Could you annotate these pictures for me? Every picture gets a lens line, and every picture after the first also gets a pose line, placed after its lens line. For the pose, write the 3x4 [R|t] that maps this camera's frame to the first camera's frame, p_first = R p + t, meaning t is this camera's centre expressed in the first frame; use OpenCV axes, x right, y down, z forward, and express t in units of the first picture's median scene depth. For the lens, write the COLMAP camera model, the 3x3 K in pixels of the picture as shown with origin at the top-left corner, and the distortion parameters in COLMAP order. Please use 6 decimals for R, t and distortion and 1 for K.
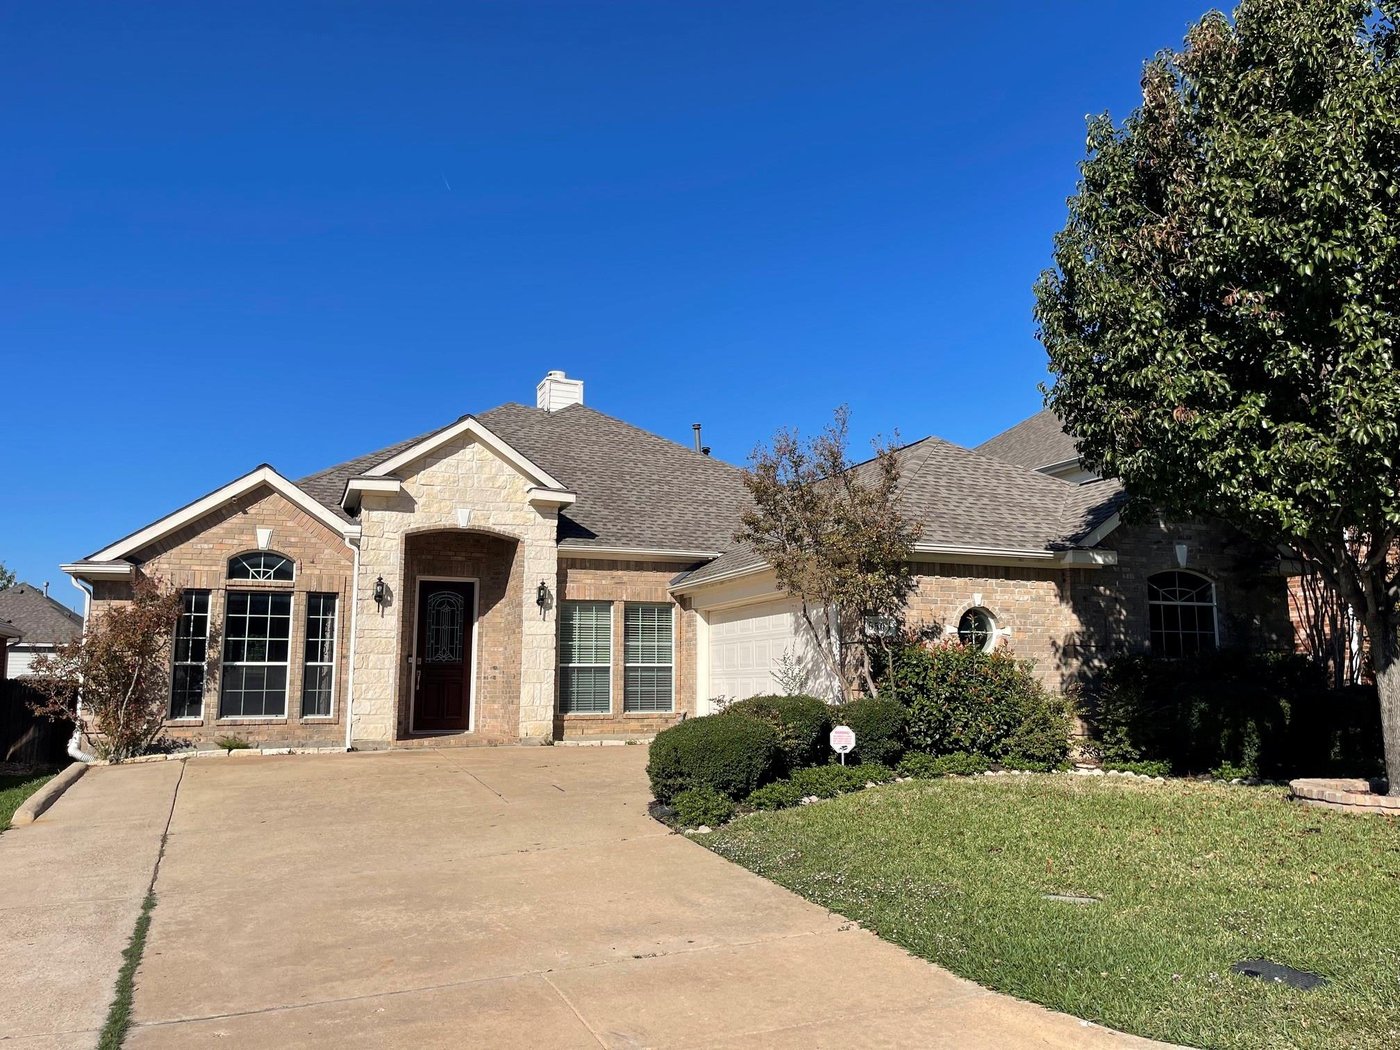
lens RADIAL K [[965.7, 0, 702.6], [0, 965.7, 533.8], [0, 0, 1]] dist [-0.002945, 0.000732]
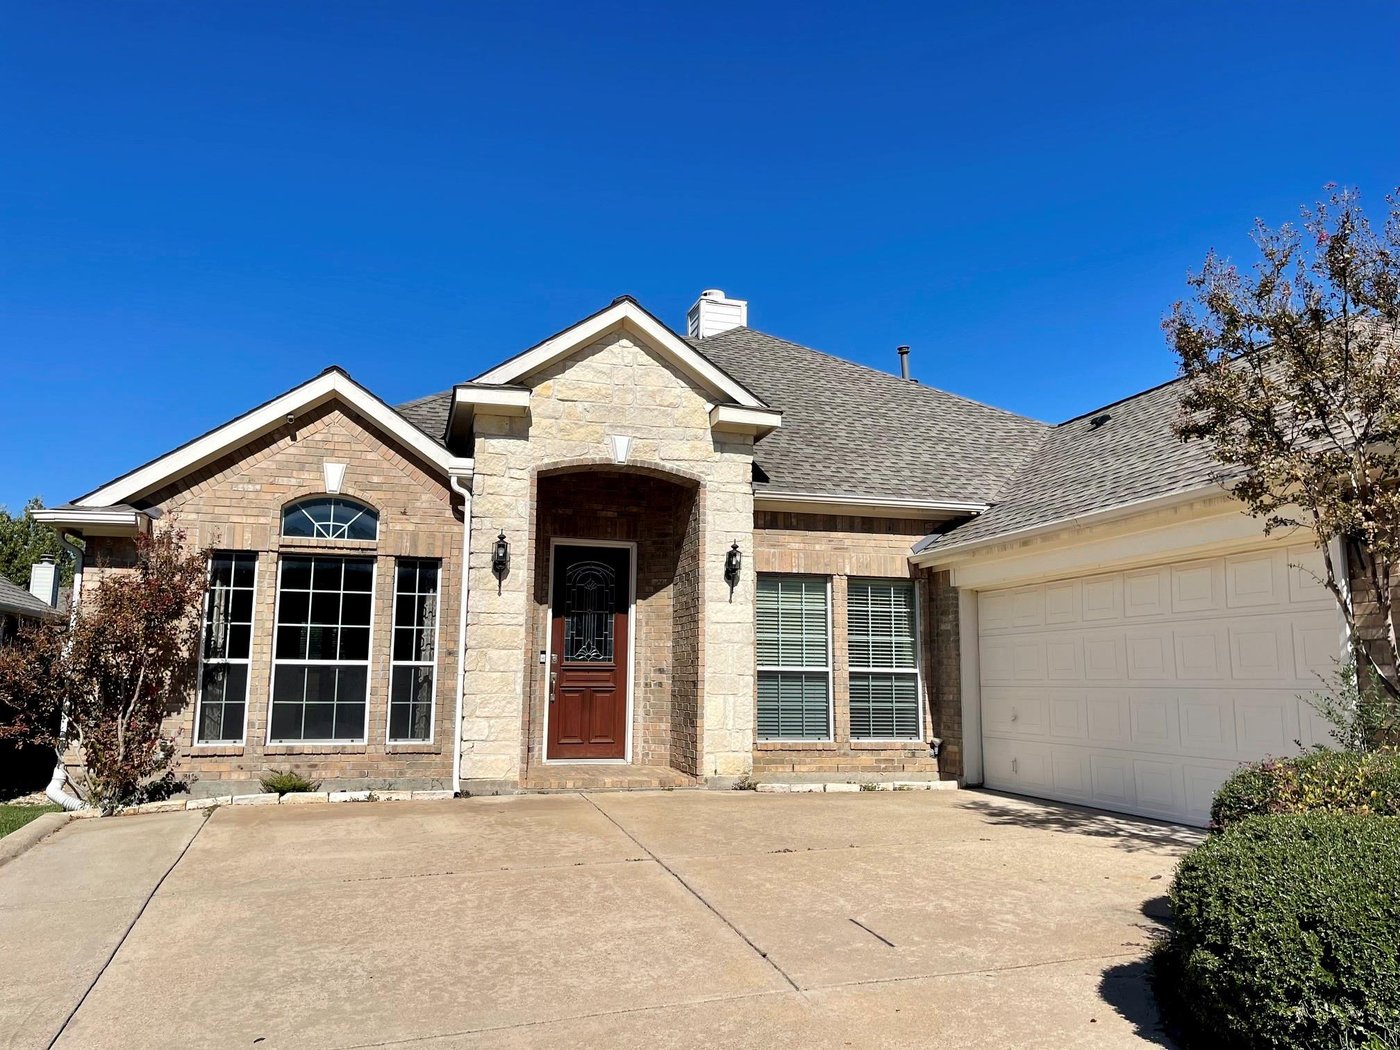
lens RADIAL K [[1065.1, 0, 700.0], [0, 1065.1, 525.0], [0, 0, 1]] dist [0.044511, -0.003052]
pose [[0.991494, -0.003423, -0.130107, -0.100277], [0.004315, 0.999969, 0.006574, 0.033523], [0.130080, -0.007079, 0.991478, 0.281625]]
